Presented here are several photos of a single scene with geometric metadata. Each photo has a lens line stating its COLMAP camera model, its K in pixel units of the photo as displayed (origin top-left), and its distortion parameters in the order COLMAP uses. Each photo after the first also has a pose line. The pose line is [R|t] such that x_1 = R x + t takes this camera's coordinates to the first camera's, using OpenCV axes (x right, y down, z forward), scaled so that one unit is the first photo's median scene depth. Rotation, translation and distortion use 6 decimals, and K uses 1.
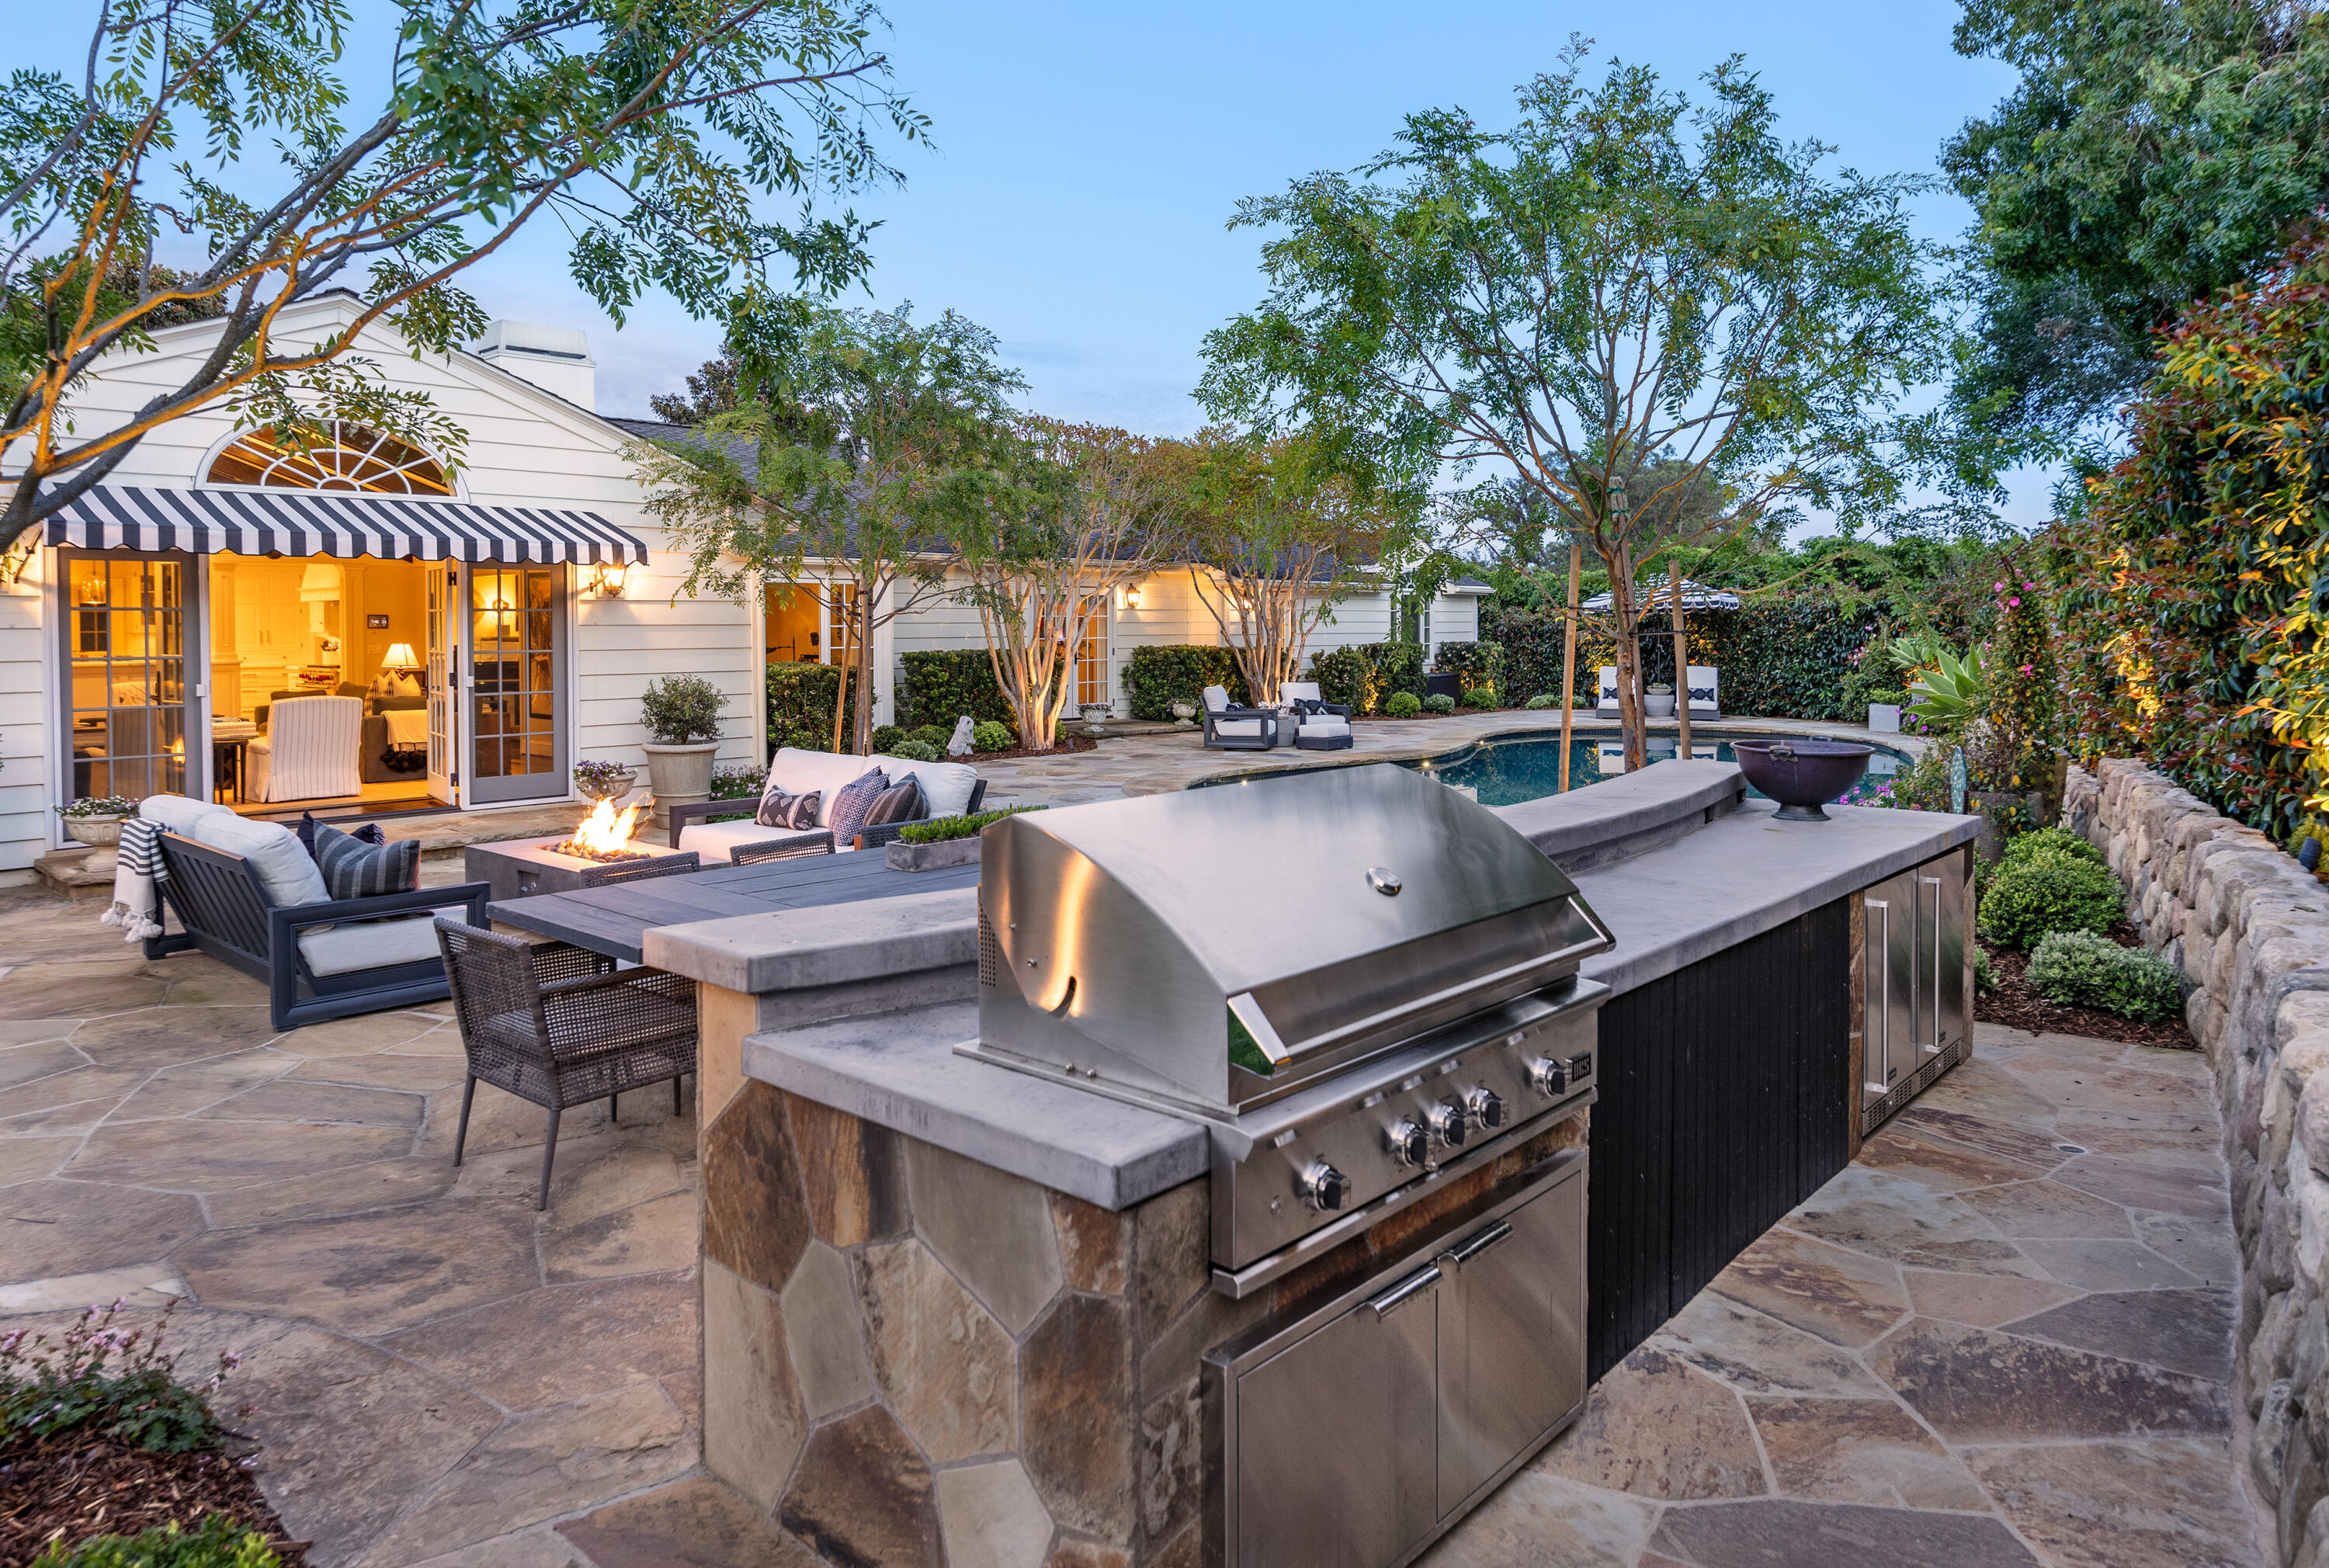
lens RADIAL K [[1471.2, 0, 1167.1], [0, 1471.2, 633.6], [0, 0, 1]] dist [-0.003787, -0.001177]
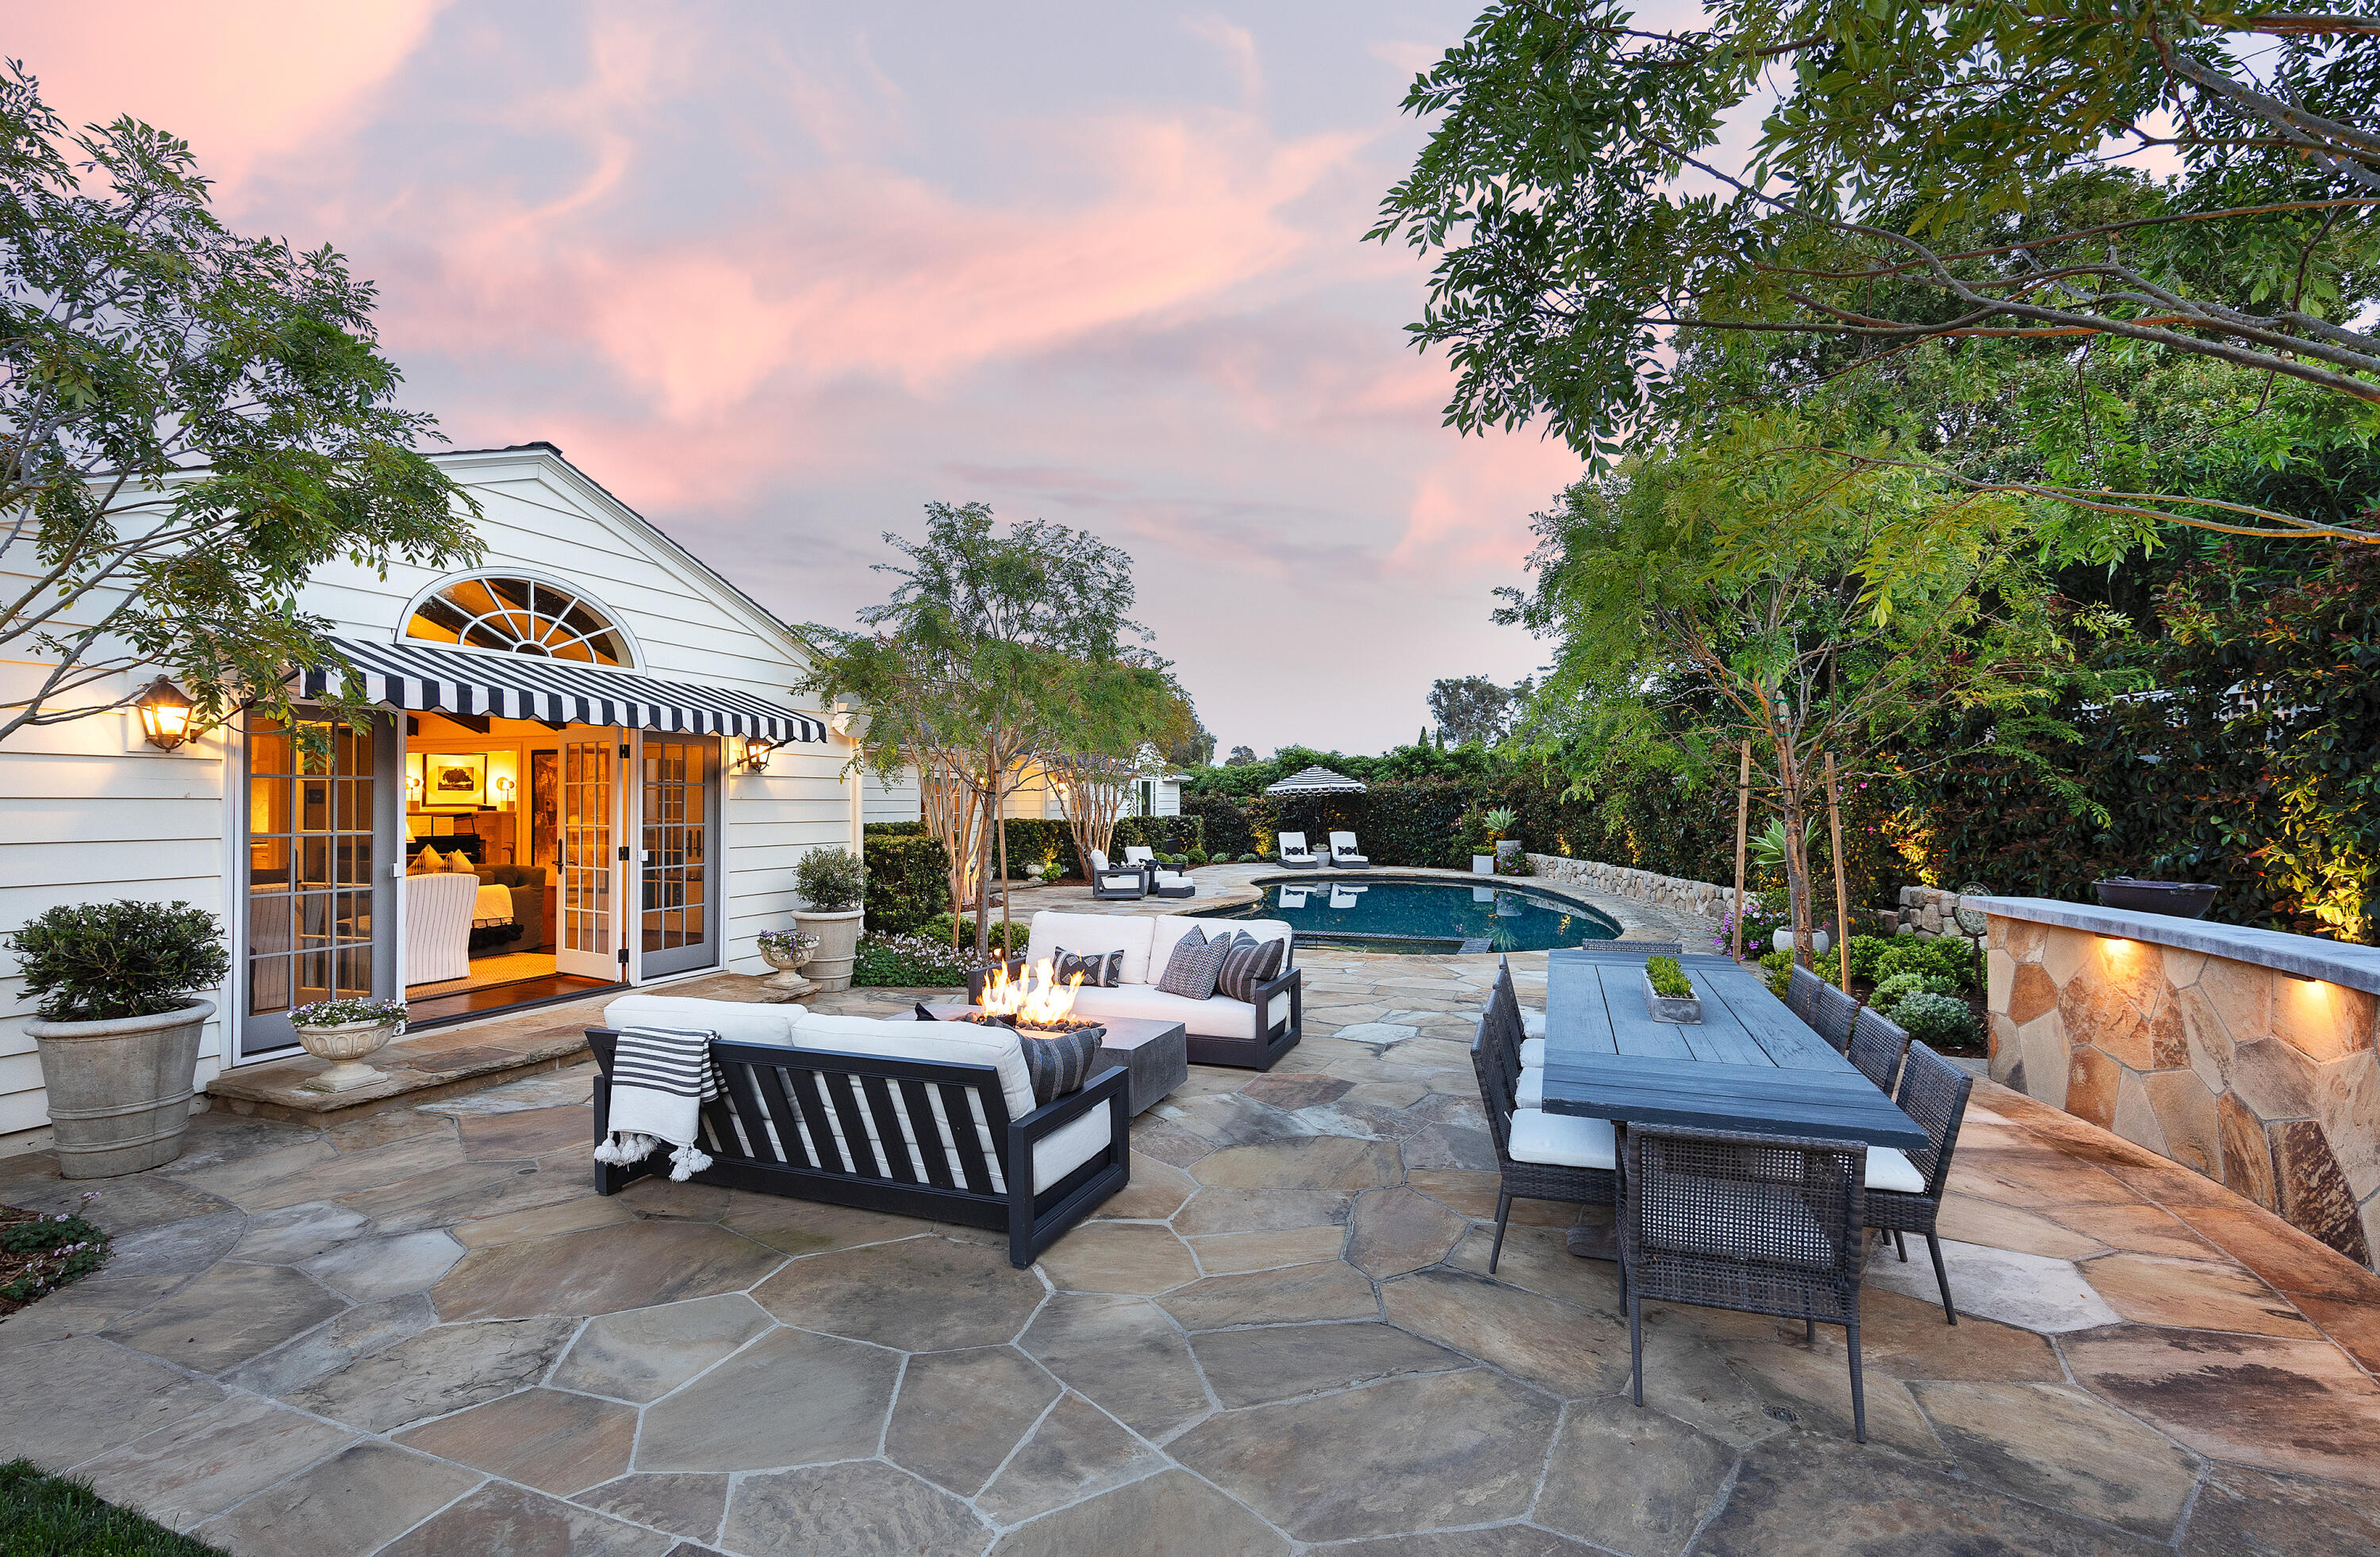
lens RADIAL K [[1050.9, 0, 1190.0], [0, 1050.9, 778.5], [0, 0, 1]] dist [-0.001461, -0.000263]
pose [[0.929483, 0.010286, 0.368721, -0.419636], [0.001179, 0.999523, -0.030854, 0.003266], [-0.368862, 0.029113, 0.929028, 0.219463]]
